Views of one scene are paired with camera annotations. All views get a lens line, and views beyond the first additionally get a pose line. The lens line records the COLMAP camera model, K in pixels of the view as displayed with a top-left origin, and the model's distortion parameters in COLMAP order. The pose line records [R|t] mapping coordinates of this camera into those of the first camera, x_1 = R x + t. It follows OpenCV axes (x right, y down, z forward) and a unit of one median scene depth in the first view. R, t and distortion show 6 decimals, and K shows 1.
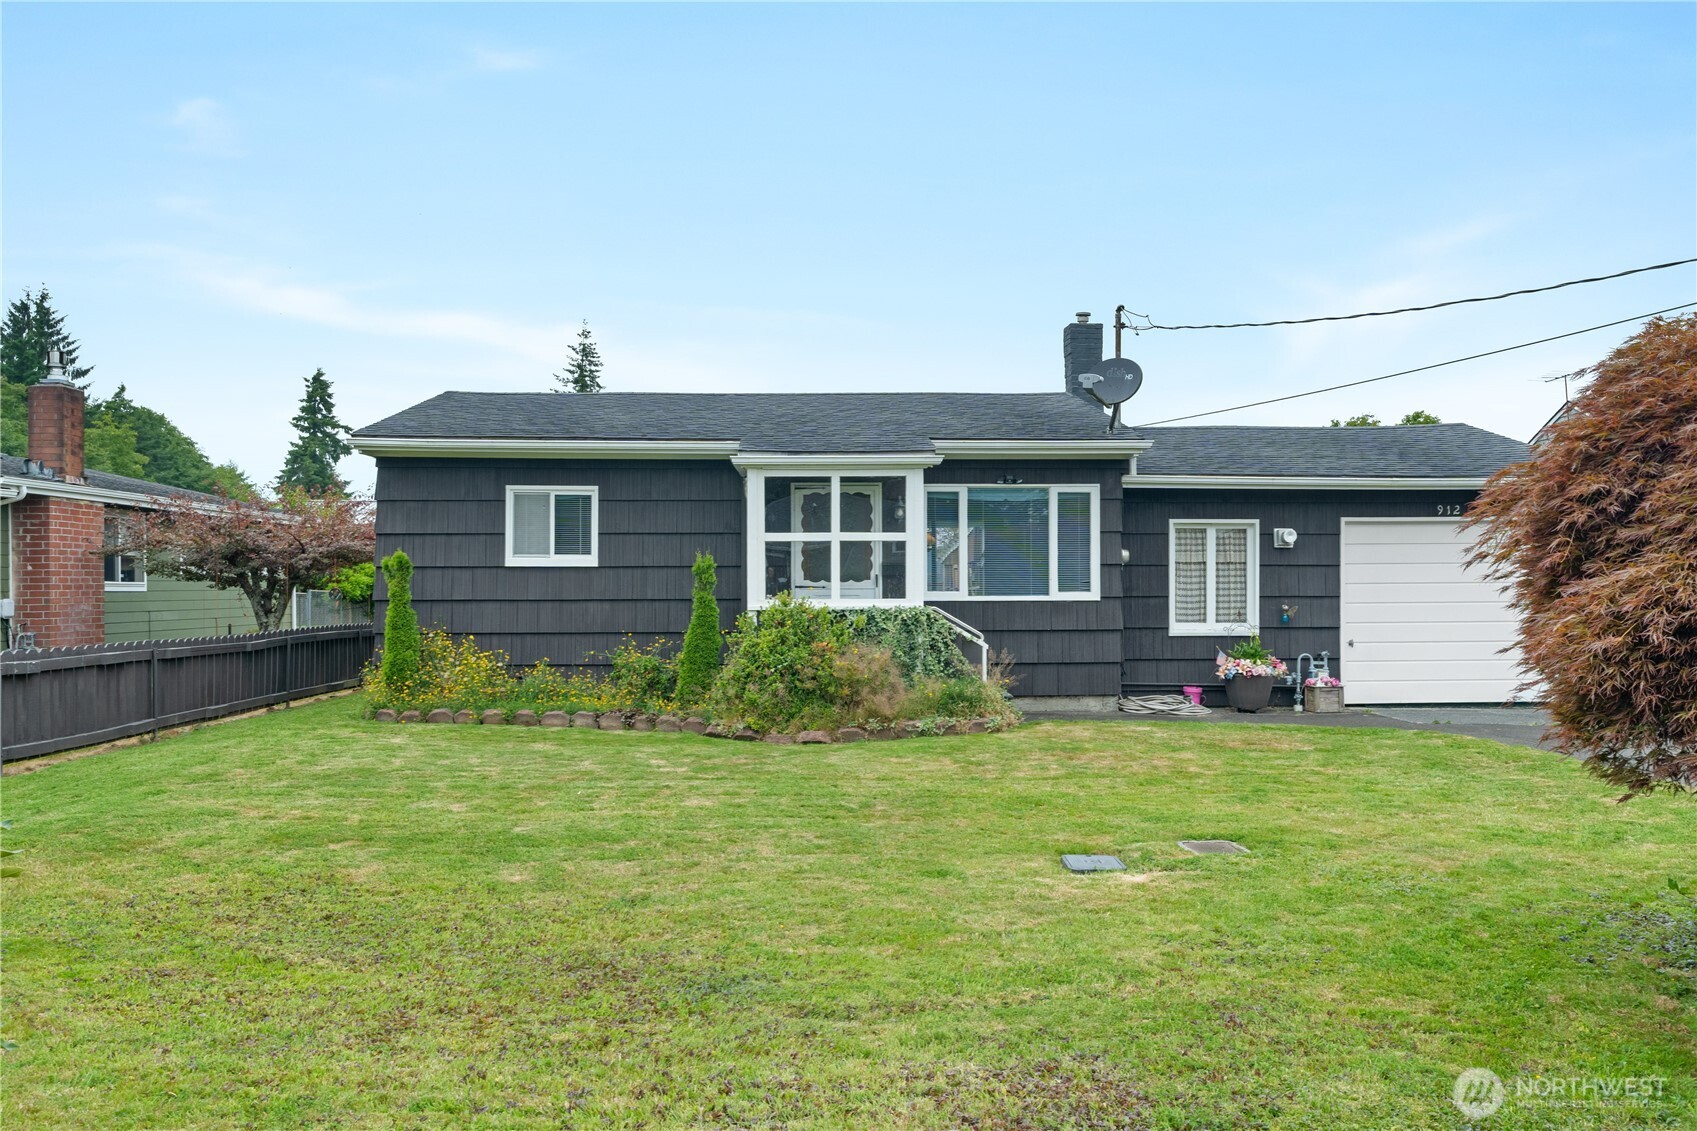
lens RADIAL K [[1372.3, 0, 846.6], [0, 1372.3, 572.1], [0, 0, 1]] dist [-0.015349, -0.003436]
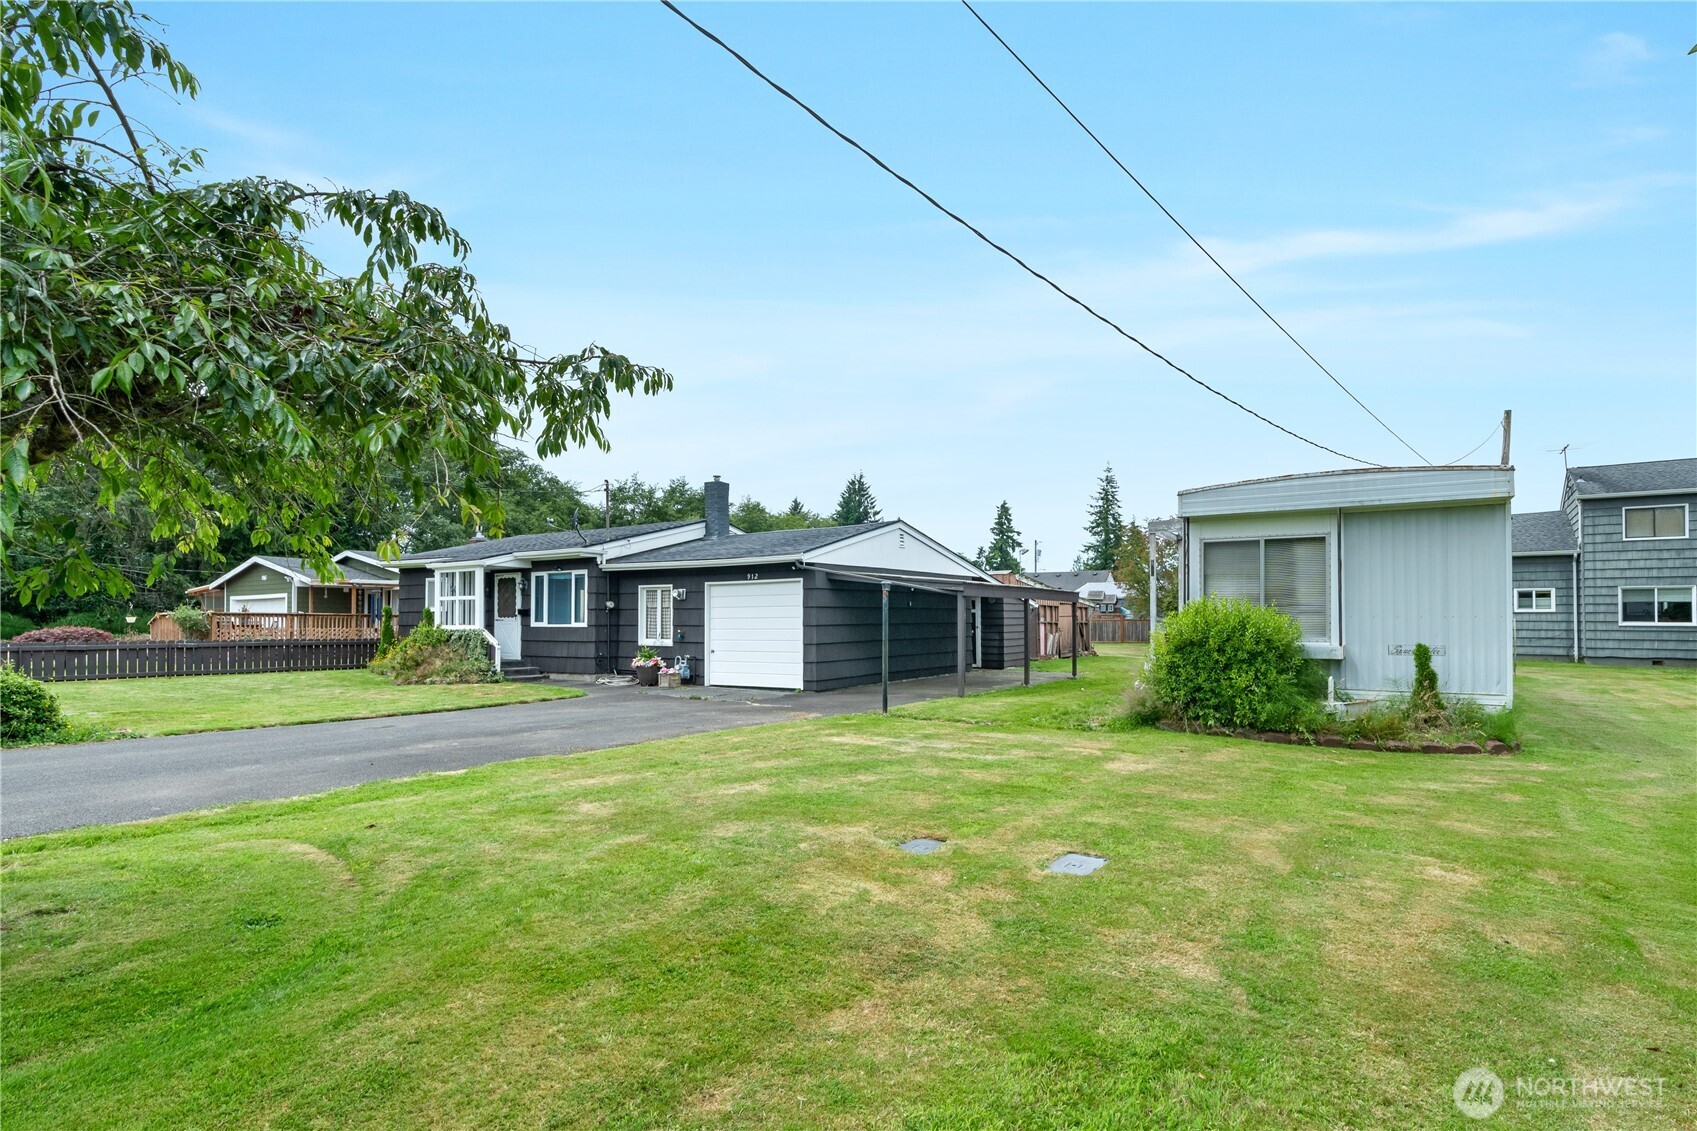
lens RADIAL K [[799.7, 0, 884.6], [0, 799.7, 608.6], [0, 0, 1]] dist [-0.000768, -0.000021]
pose [[0.839713, -0.006693, -0.542990, 1.164643], [0.004997, 0.999977, -0.004598, 0.001219], [0.543008, 0.001148, 0.839727, 0.242011]]
